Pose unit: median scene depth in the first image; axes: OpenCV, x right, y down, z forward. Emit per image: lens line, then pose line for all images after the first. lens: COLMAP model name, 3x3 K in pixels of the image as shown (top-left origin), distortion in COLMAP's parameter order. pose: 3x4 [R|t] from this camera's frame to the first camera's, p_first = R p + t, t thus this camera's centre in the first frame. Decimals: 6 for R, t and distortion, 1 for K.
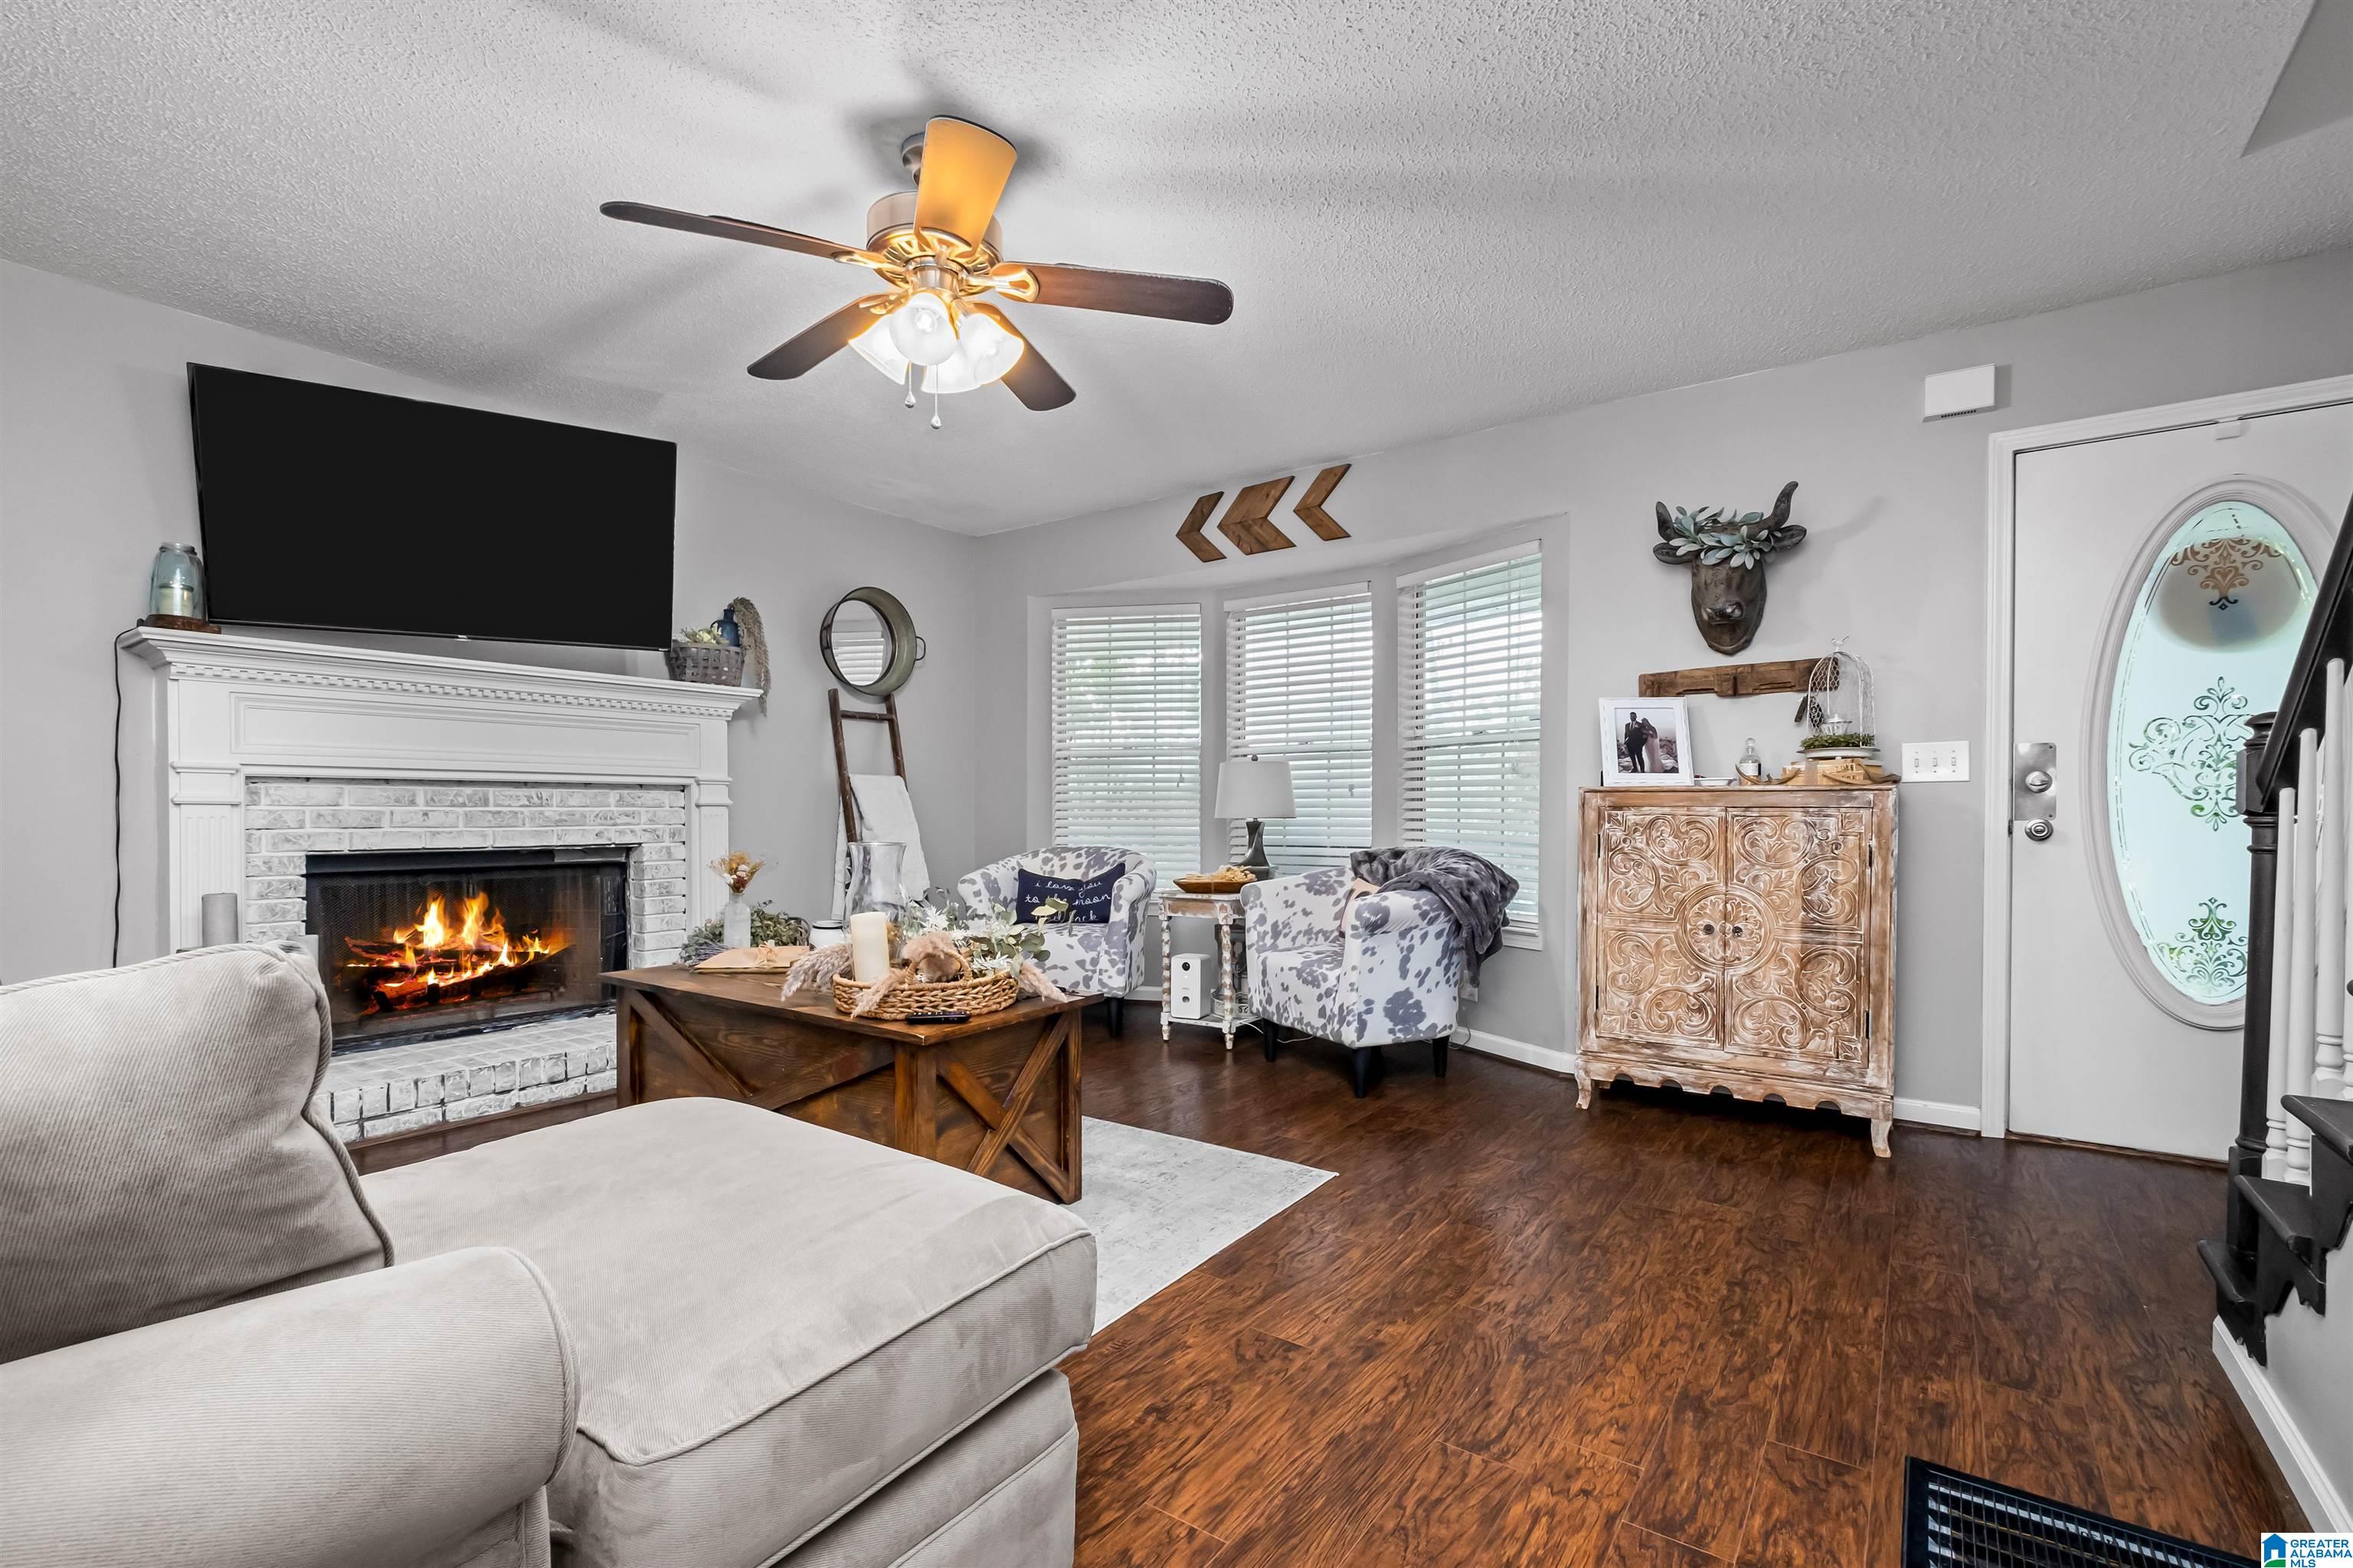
lens RADIAL K [[1044.8, 0, 1189.8], [0, 1044.8, 809.2], [0, 0, 1]] dist [-0.001528, -0.001130]
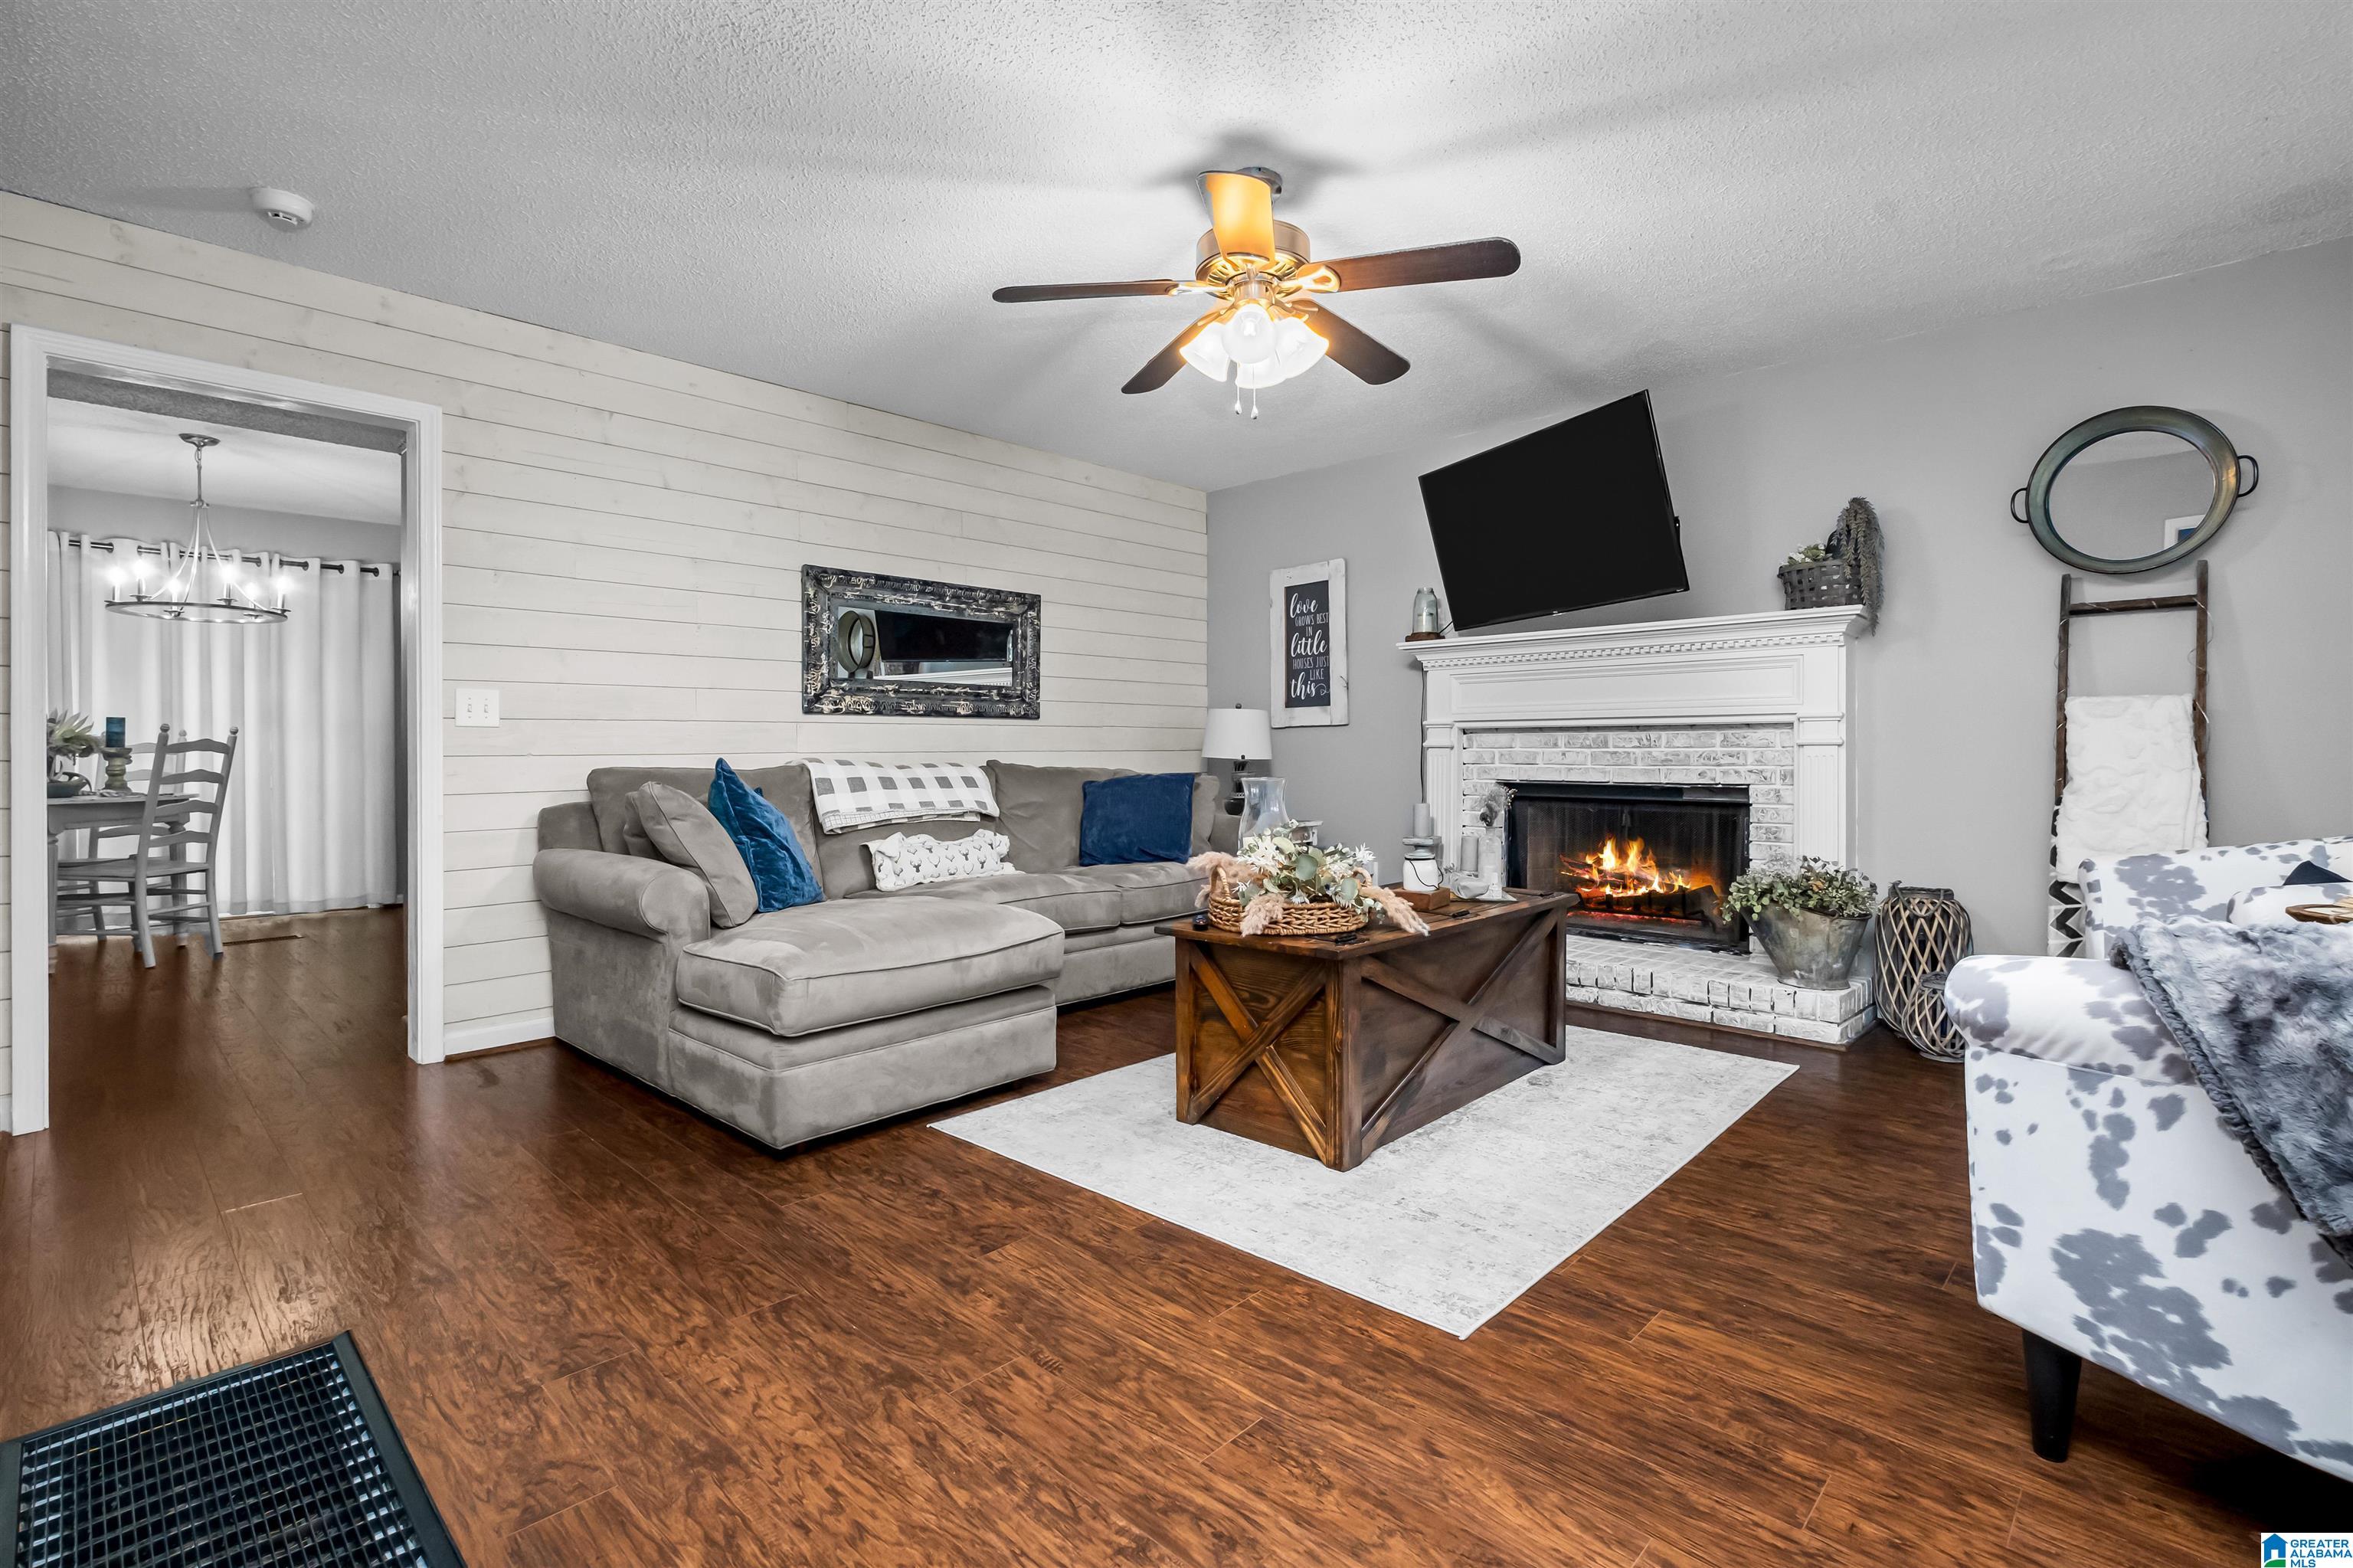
lens RADIAL K [[1044.8, 0, 1160.7], [0, 1044.8, 750.0], [0, 0, 1]] dist [-0.001528, -0.001130]
pose [[-0.144341, -0.003797, -0.989521, 0.623201], [0.003573, 0.999984, -0.004358, 0.003299], [0.989522, -0.004164, -0.144325, 0.730383]]
